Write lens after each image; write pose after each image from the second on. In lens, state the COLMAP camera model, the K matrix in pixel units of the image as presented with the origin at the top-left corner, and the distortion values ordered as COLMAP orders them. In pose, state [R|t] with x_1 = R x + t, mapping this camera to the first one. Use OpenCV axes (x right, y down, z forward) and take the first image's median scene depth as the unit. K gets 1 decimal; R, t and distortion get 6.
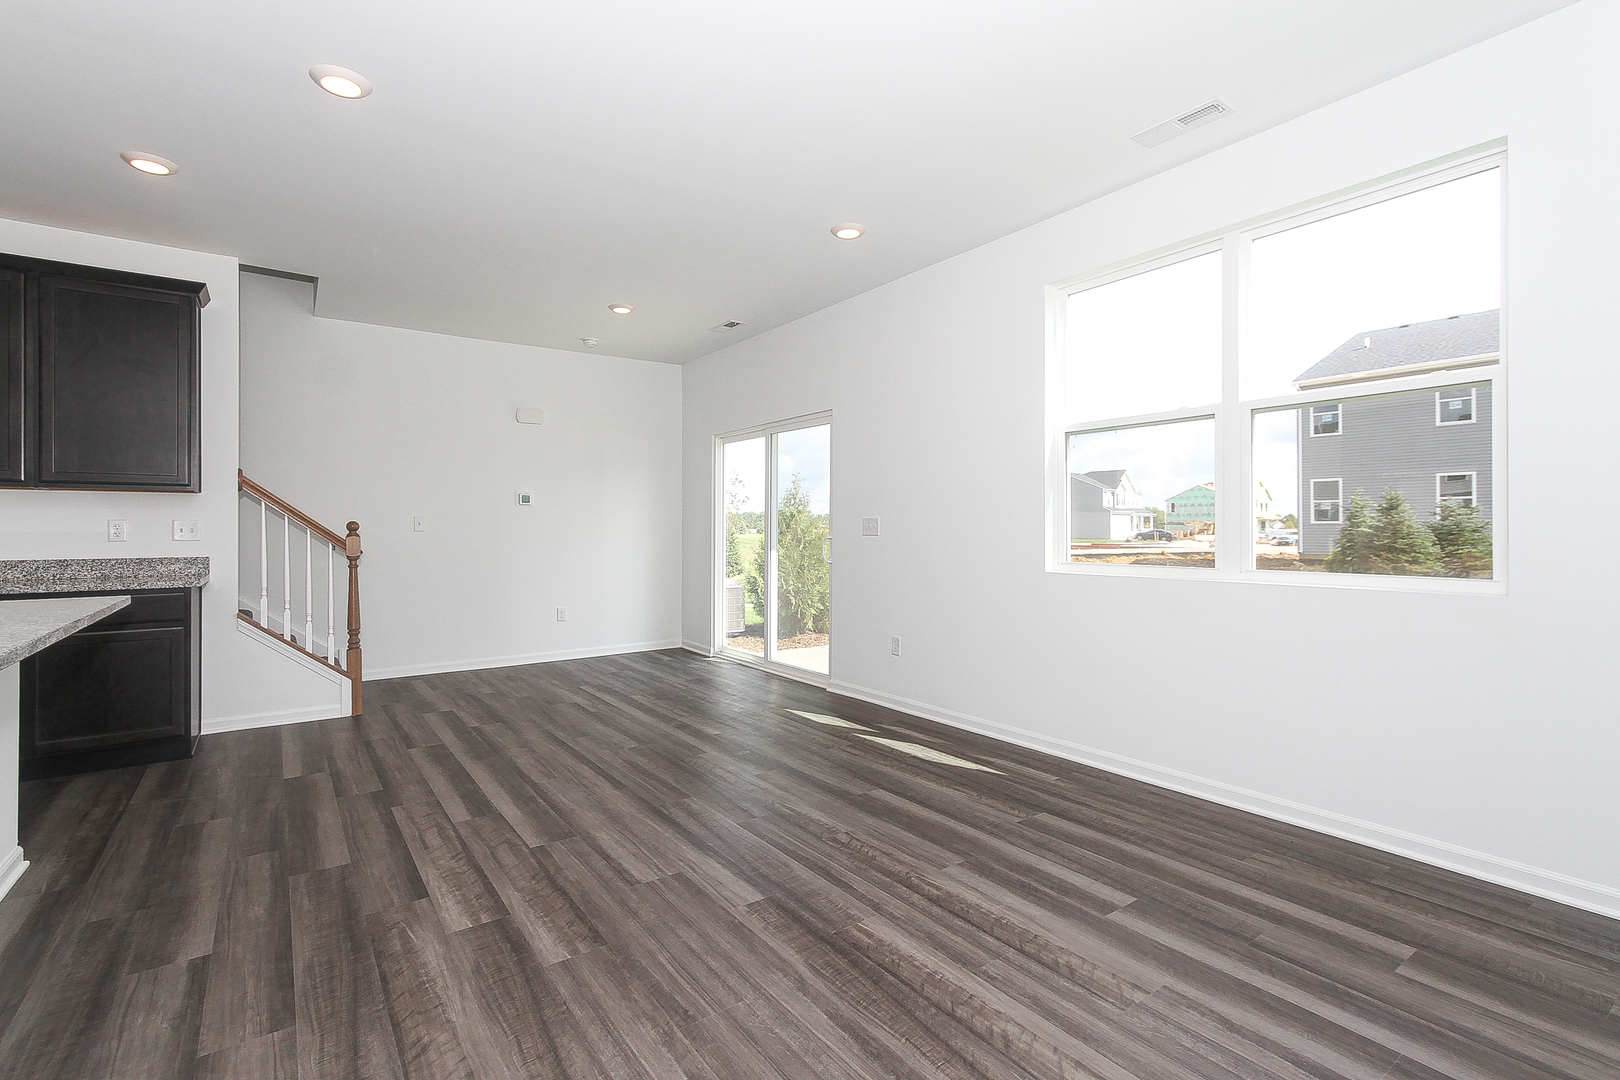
lens RADIAL K [[746.9, 0, 815.5], [0, 746.9, 526.5], [0, 0, 1]] dist [-0.000310, 0.003690]
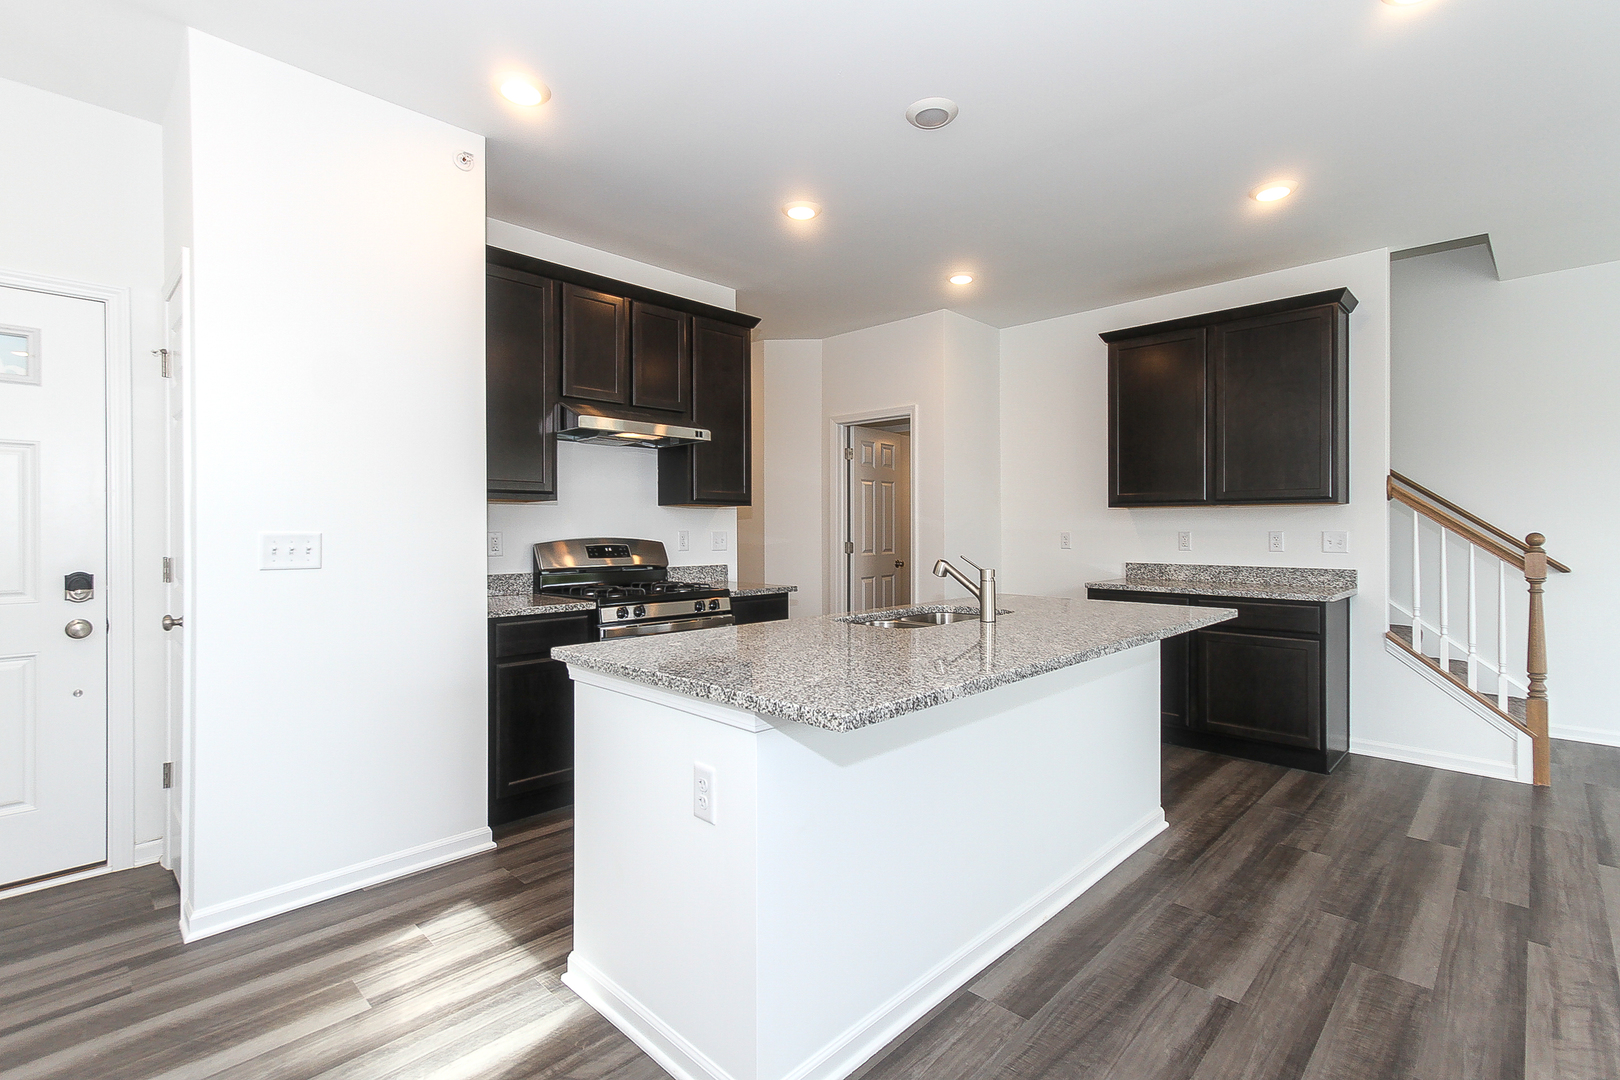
lens RADIAL K [[746.9, 0, 815.5], [0, 746.9, 526.5], [0, 0, 1]] dist [-0.000310, 0.003690]
pose [[0.171768, 0.000155, -0.985137, 0.025584], [0.003220, 0.999995, 0.000719, -0.025598], [0.985132, -0.003296, 0.171766, 0.208934]]
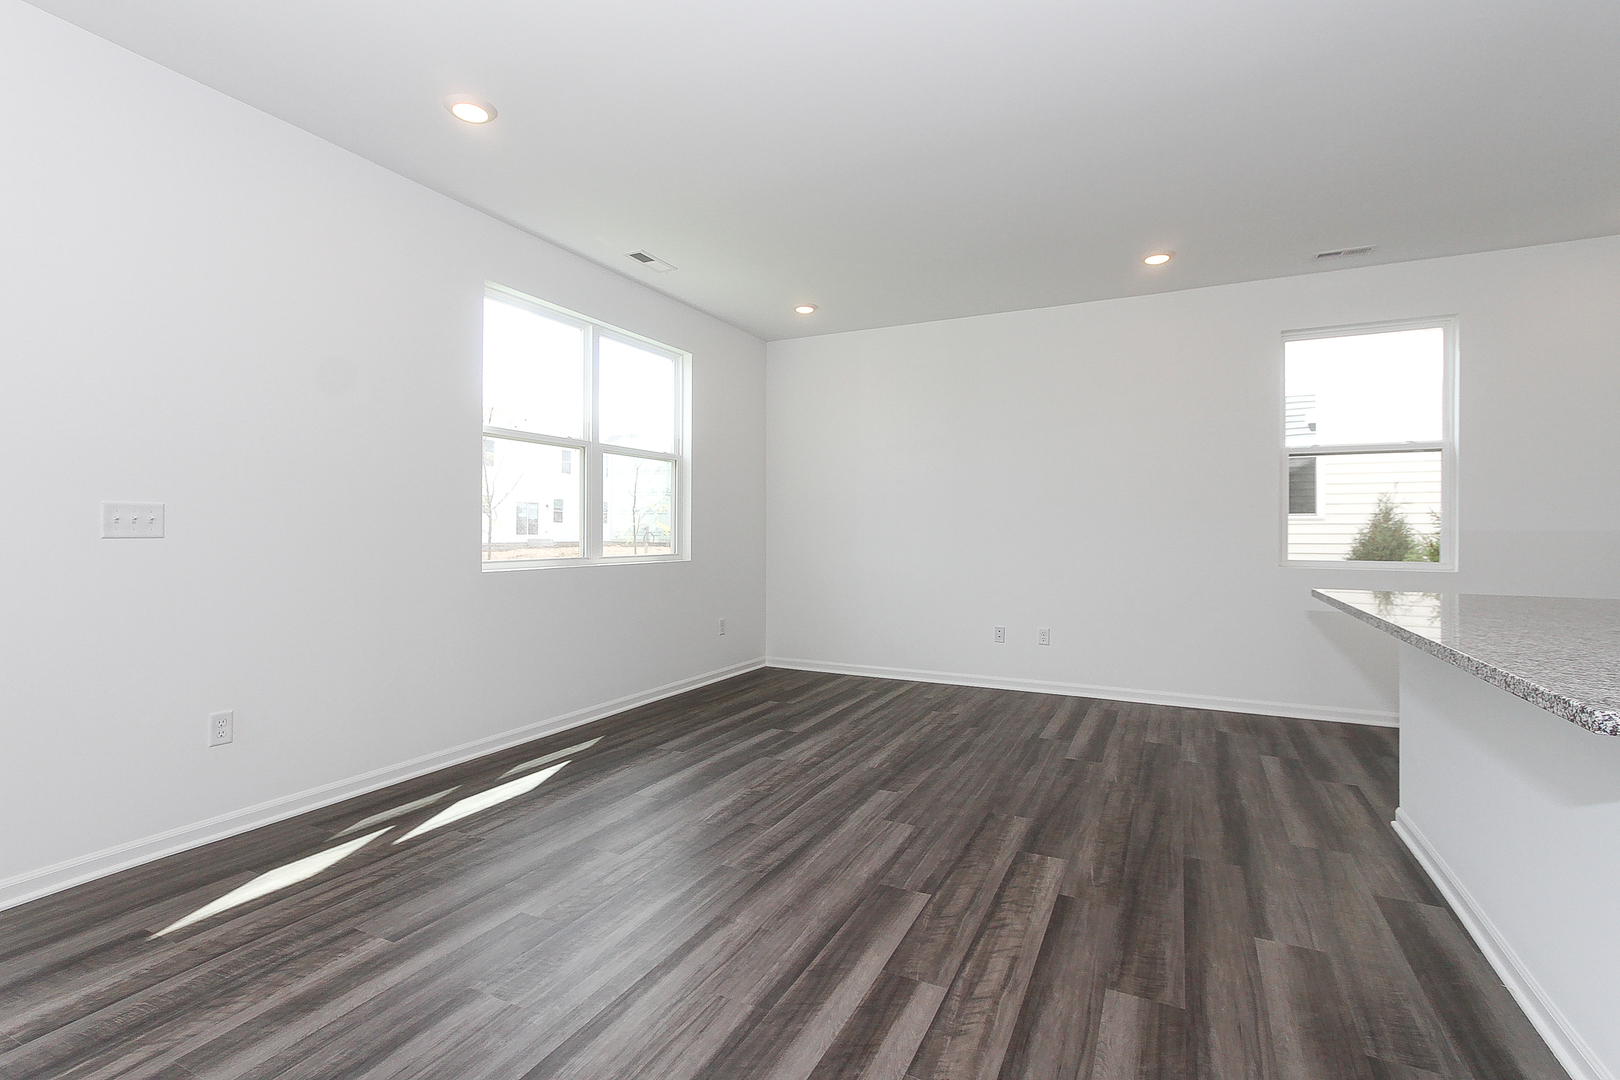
lens RADIAL K [[745.1, 0, 810.0], [0, 745.1, 540.0], [0, 0, 1]] dist [0.000079, 0.004345]
pose [[-0.462333, -0.009031, 0.886660, -0.966437], [-0.005622, 0.999958, 0.007254, 0.010909], [-0.886688, -0.001631, -0.462365, 1.365003]]
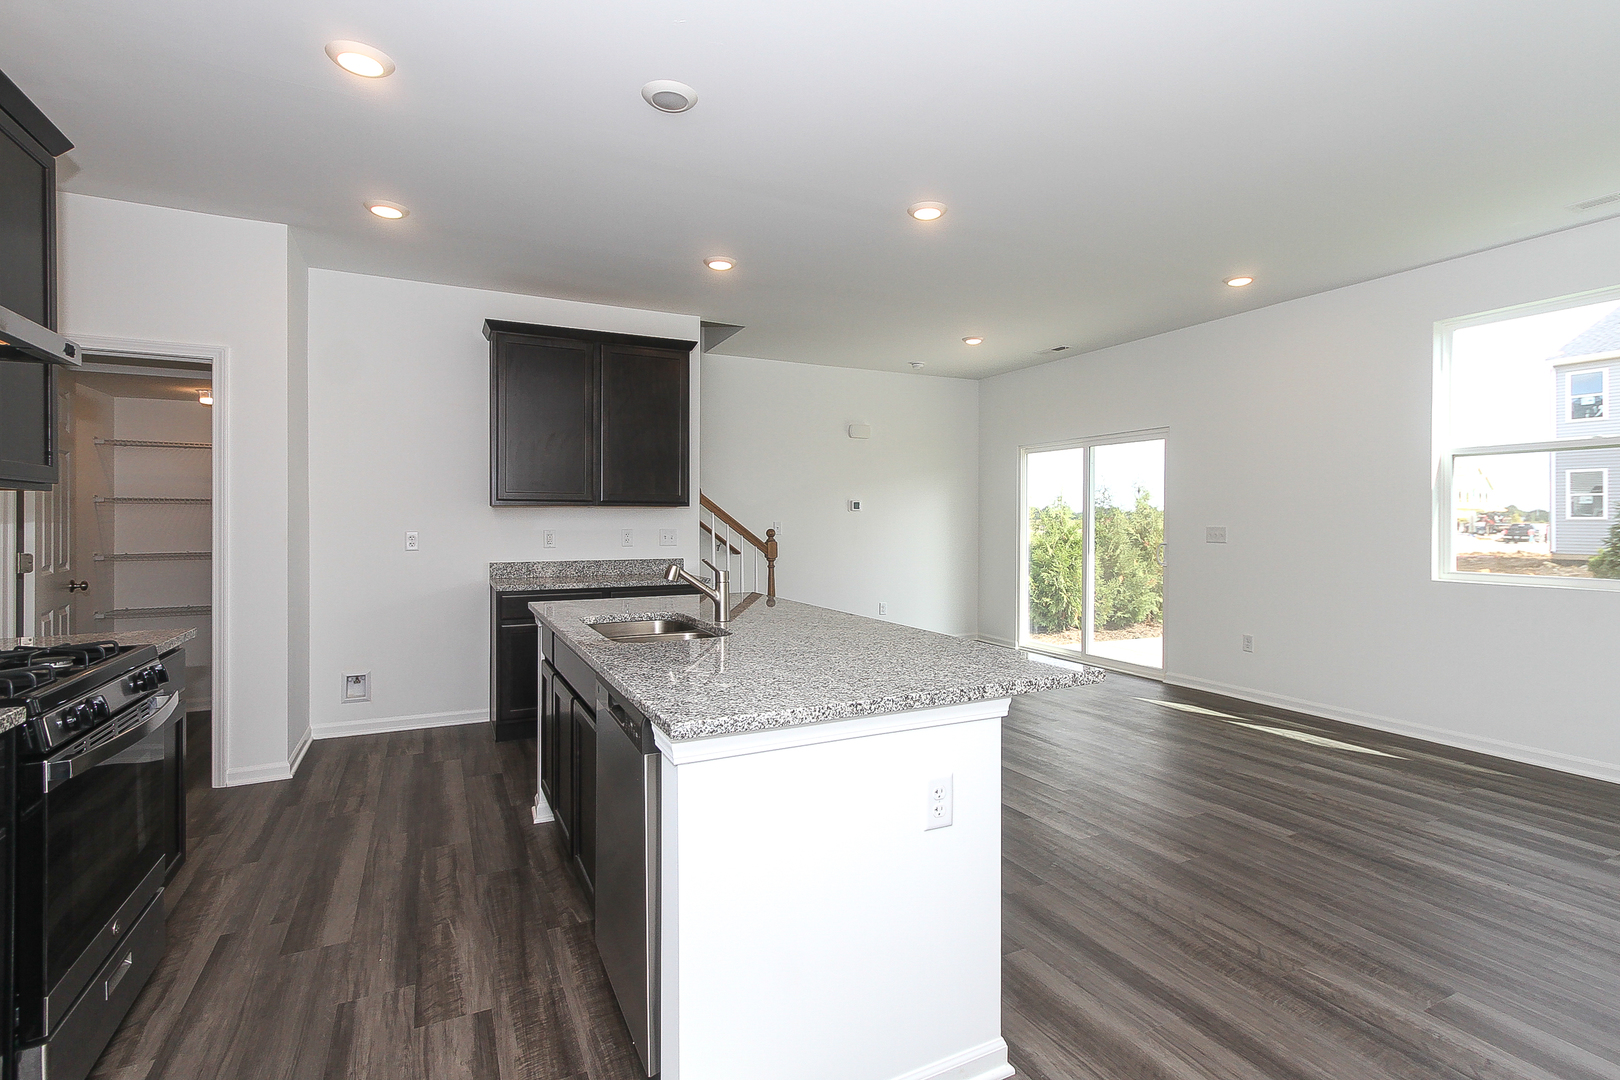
lens RADIAL K [[777.6, 0, 851.2], [0, 777.6, 521.1], [0, 0, 1]] dist [0.008216, 0.000500]
pose [[0.991088, 0.002755, -0.133177, -0.507304], [-0.002149, 0.999987, 0.004690, -0.039570], [0.133188, -0.004362, 0.991081, -0.347667]]
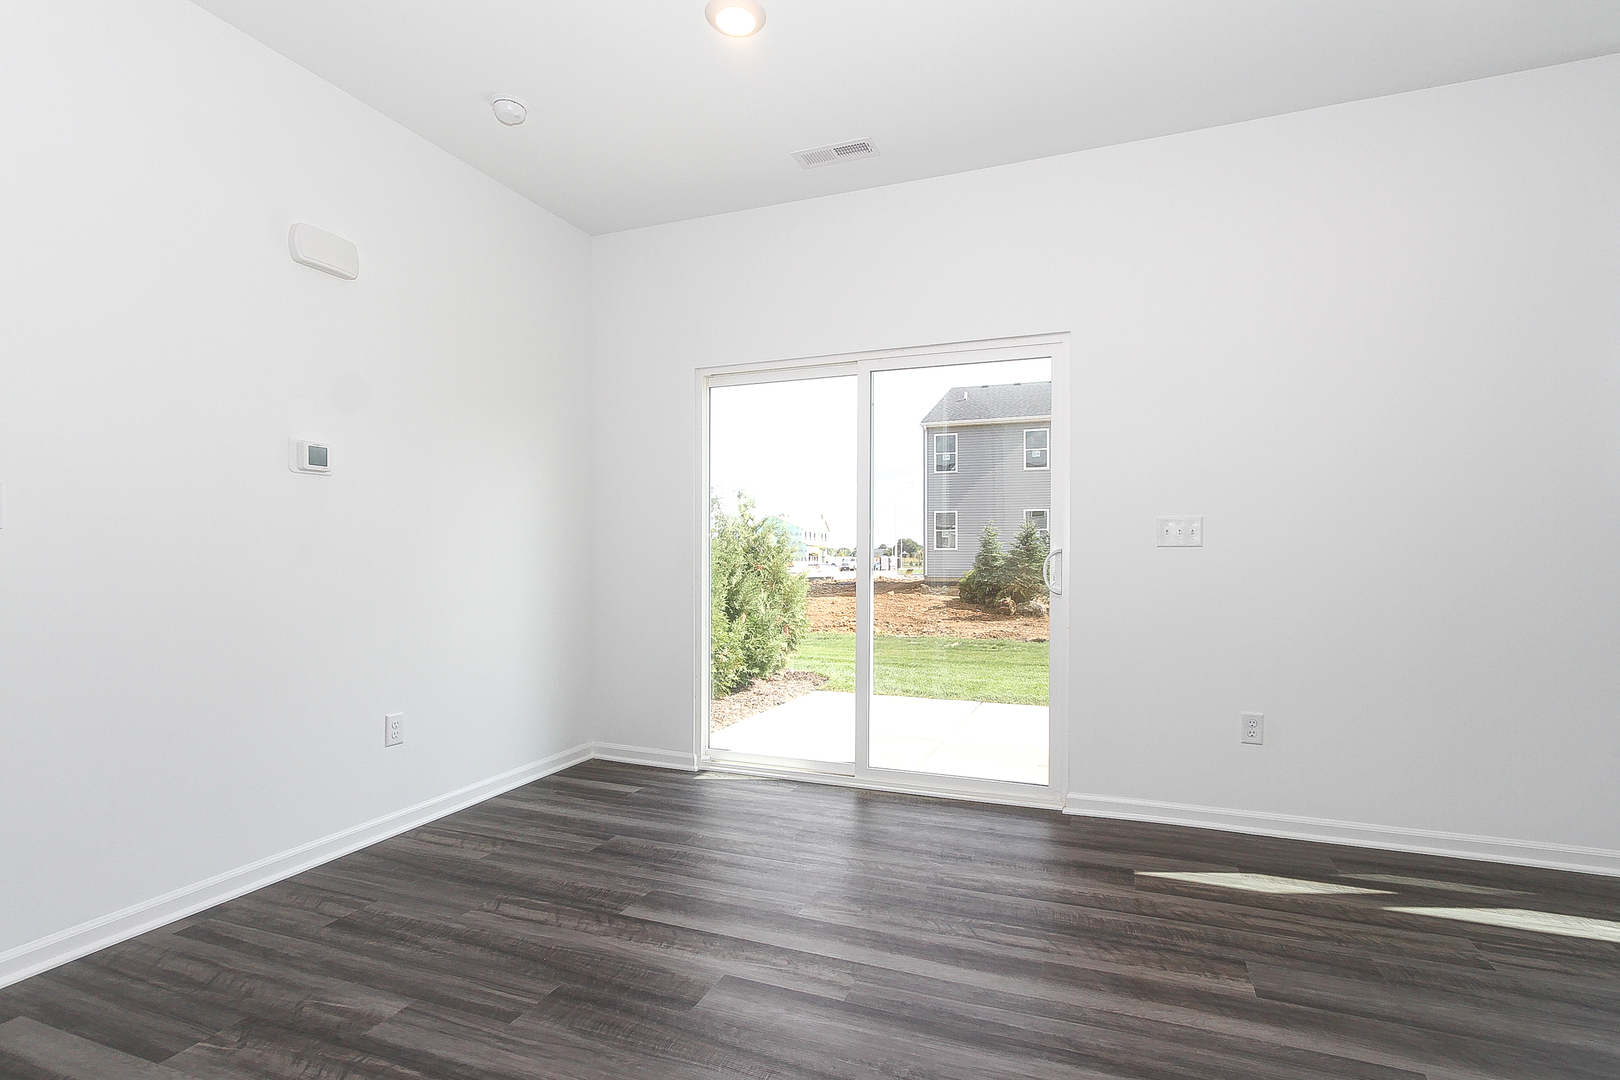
lens RADIAL K [[754.6, 0, 837.1], [0, 754.6, 571.2], [0, 0, 1]] dist [-0.001535, 0.000301]
pose [[0.833943, -0.008550, 0.551785, -0.804177], [-0.004587, 0.999738, 0.022422, 0.030404], [-0.551832, -0.021230, 0.833685, 1.074731]]
